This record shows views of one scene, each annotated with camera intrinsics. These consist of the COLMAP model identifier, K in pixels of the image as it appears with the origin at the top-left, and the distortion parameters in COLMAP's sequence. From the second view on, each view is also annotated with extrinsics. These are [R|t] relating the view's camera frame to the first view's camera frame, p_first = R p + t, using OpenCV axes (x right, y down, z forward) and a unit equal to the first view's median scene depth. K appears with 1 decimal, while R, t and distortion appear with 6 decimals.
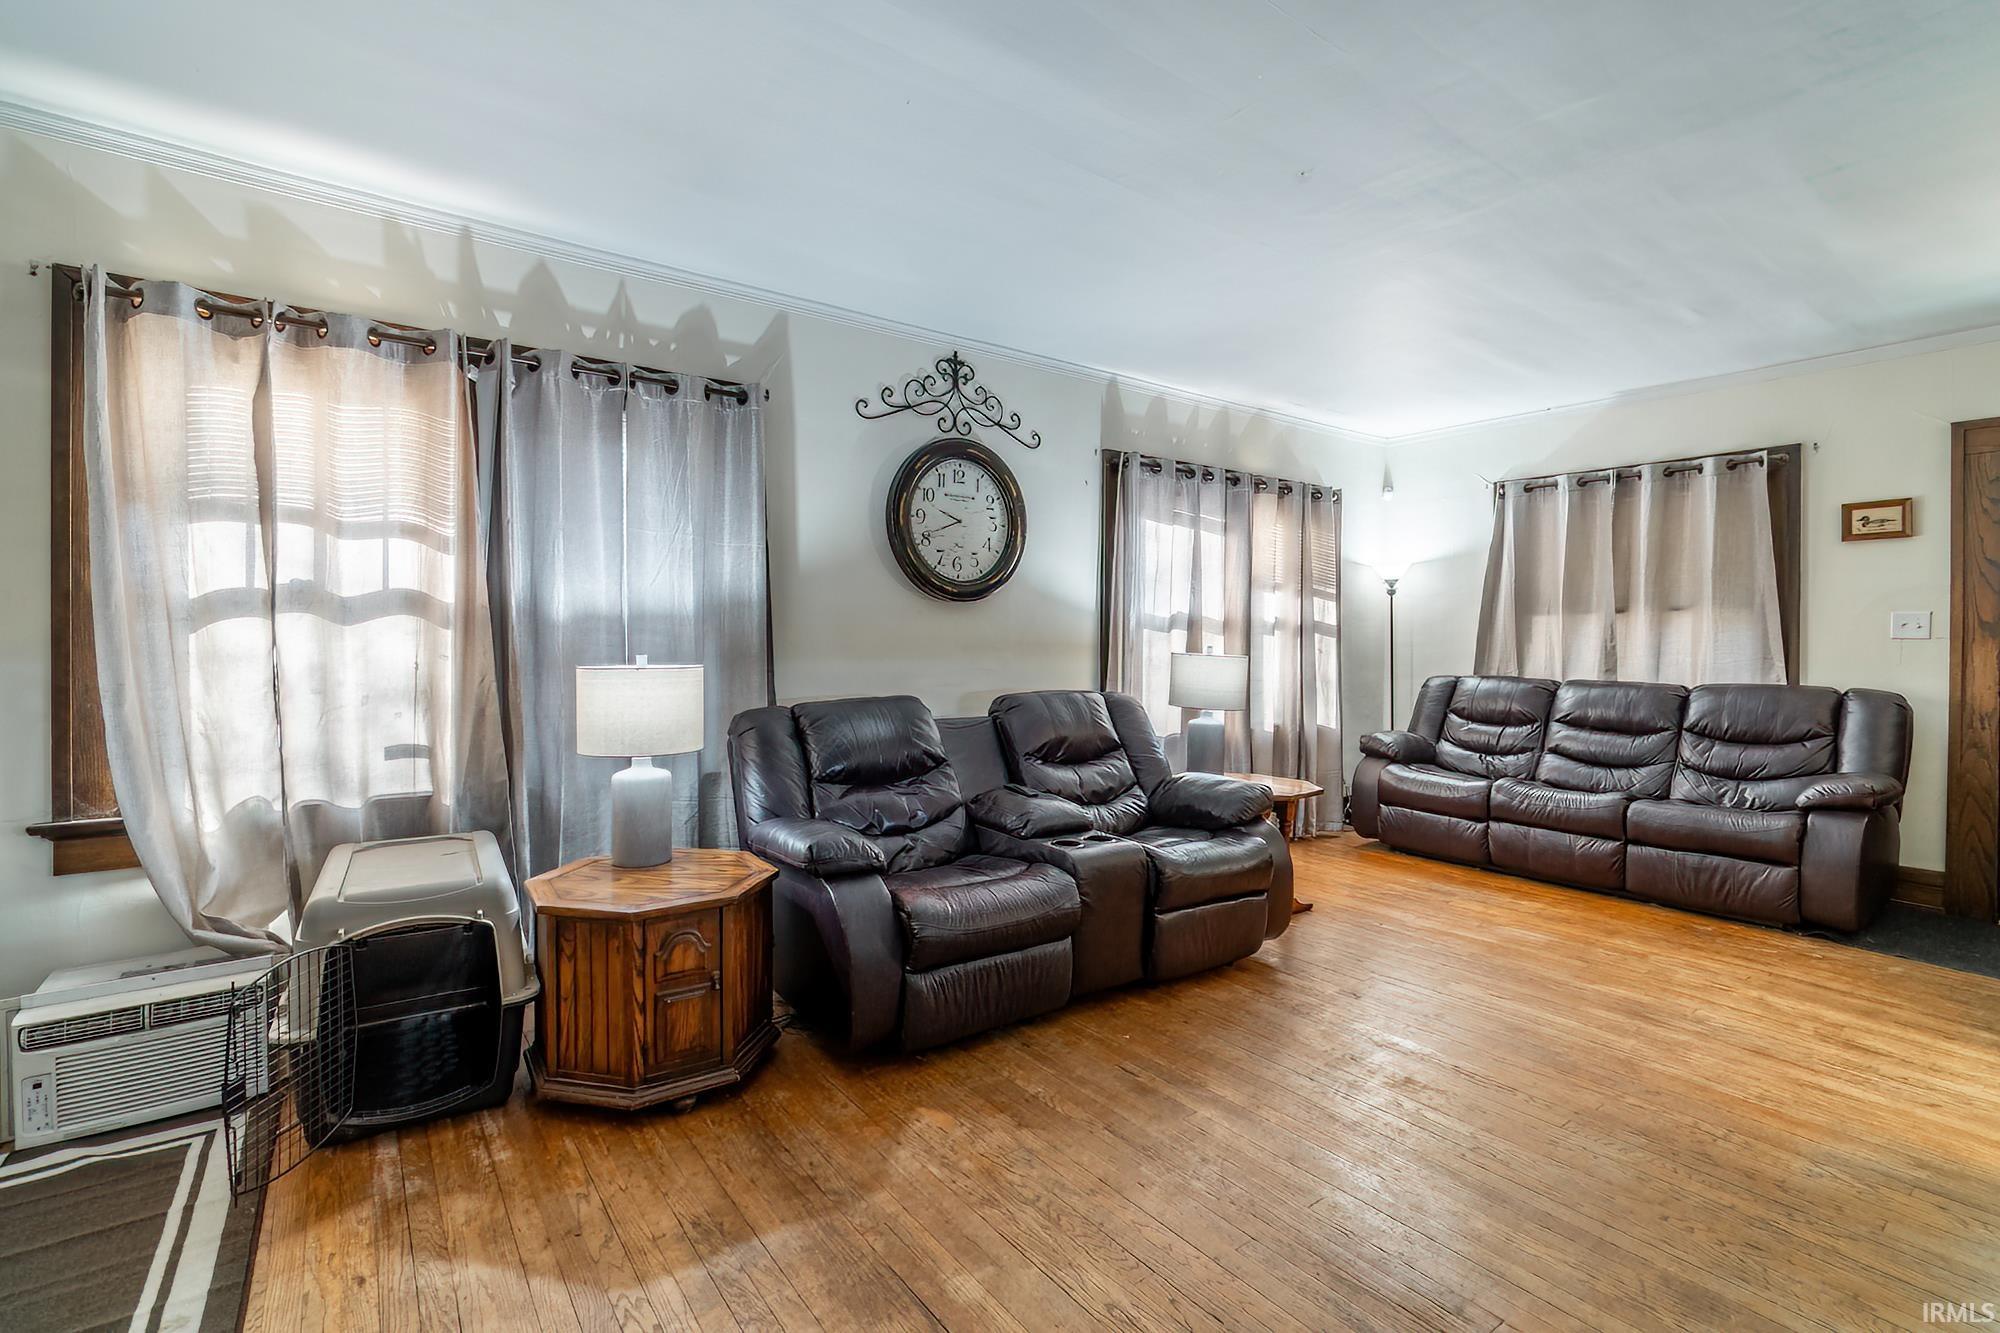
lens RADIAL K [[876.8, 0, 999.8], [0, 876.8, 671.7], [0, 0, 1]] dist [-0.002168, -0.000229]
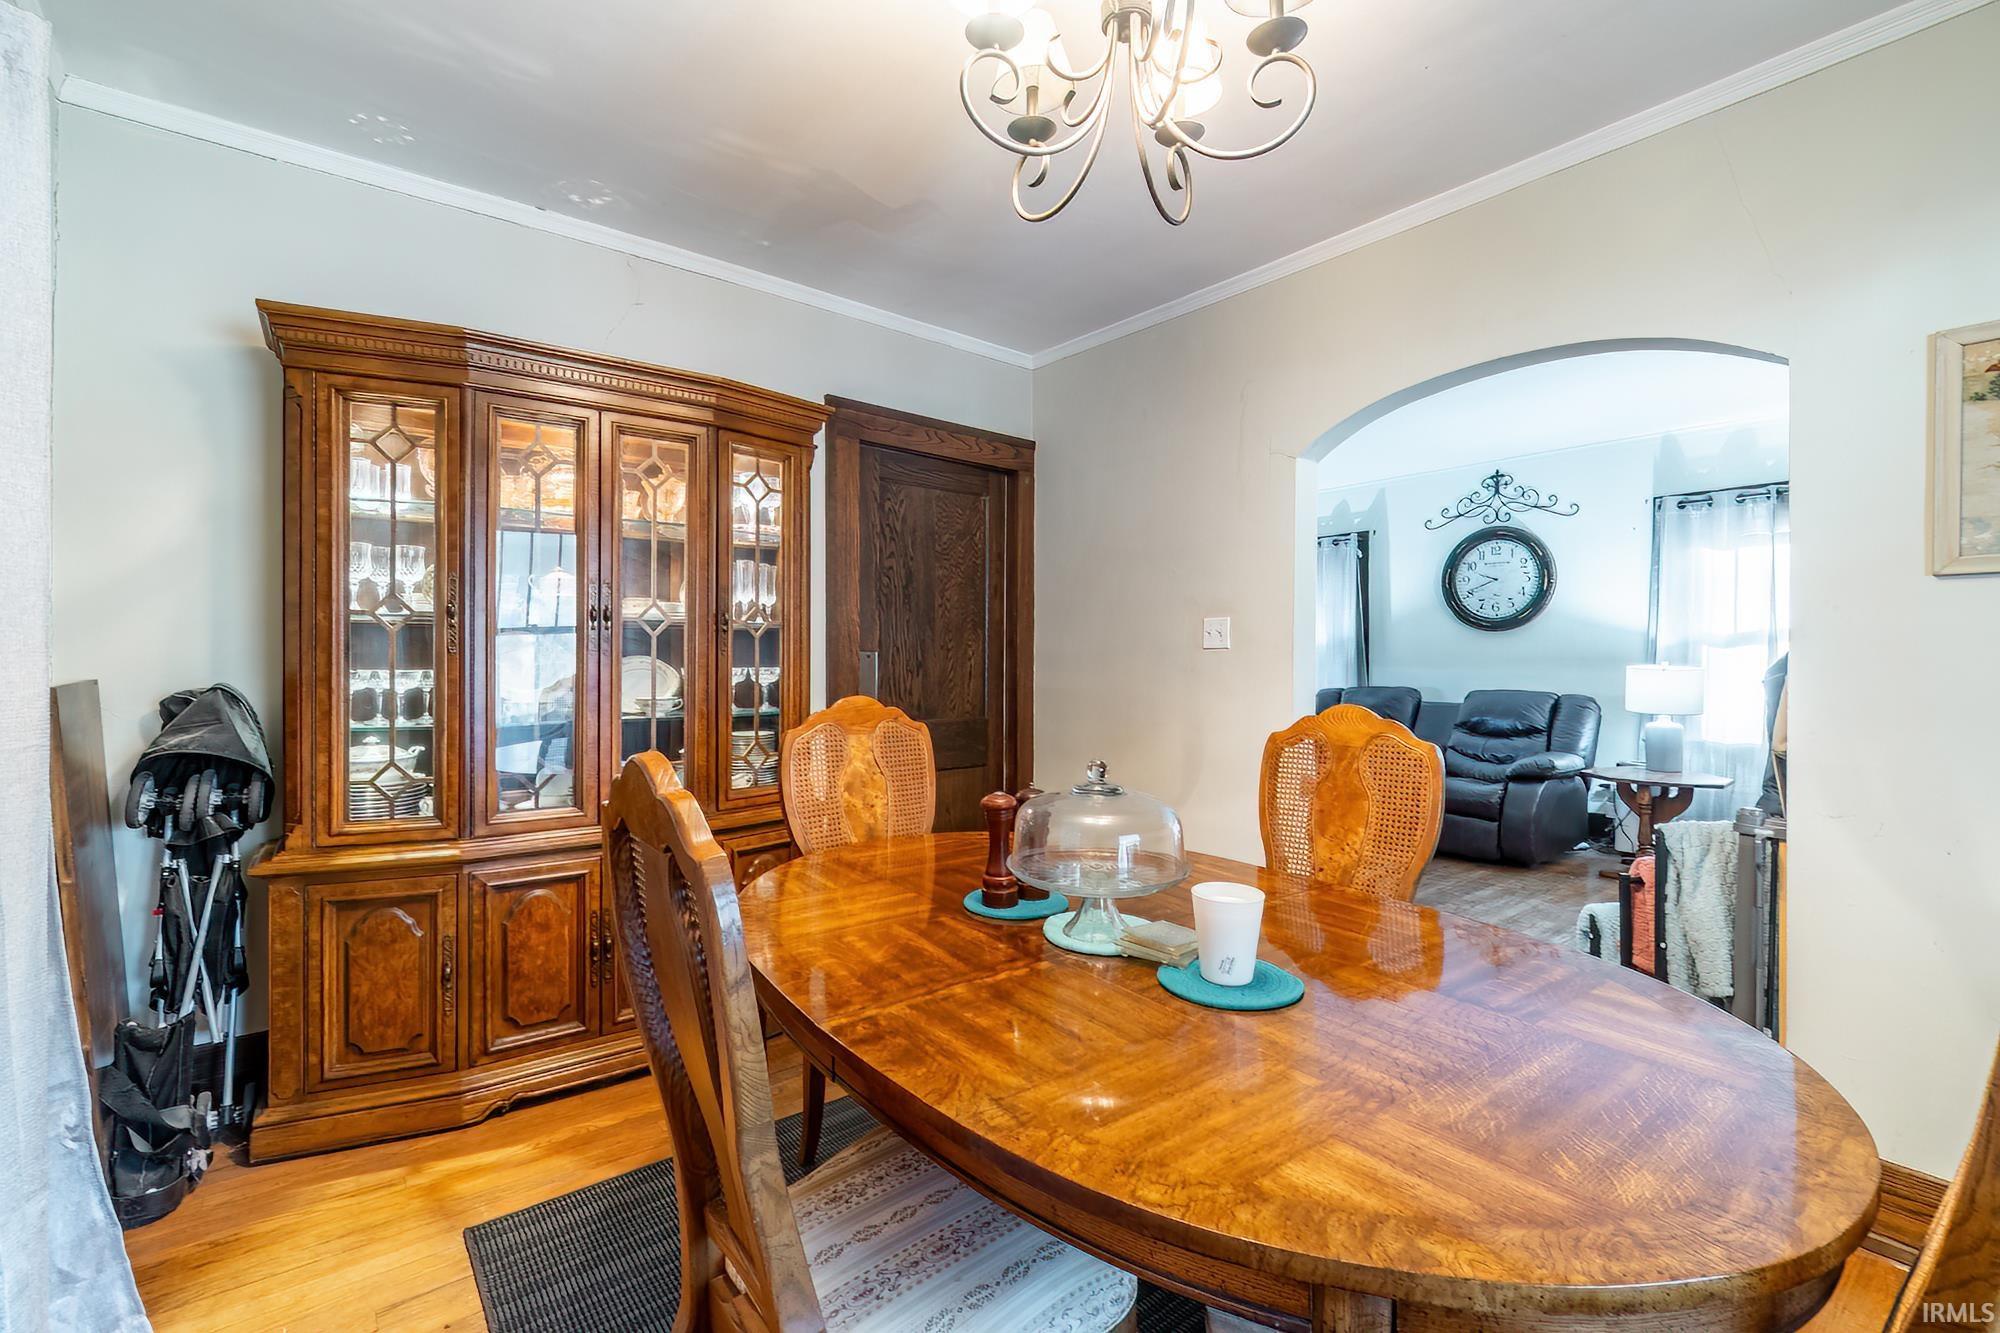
lens RADIAL K [[876.8, 0, 1002.8], [0, 876.8, 664.2], [0, 0, 1]] dist [-0.002168, -0.000229]
pose [[0.069567, 0.011484, -0.997511, 1.429662], [-0.021004, 0.999729, 0.010045, -0.019840], [0.997356, 0.020253, 0.069790, 0.031610]]
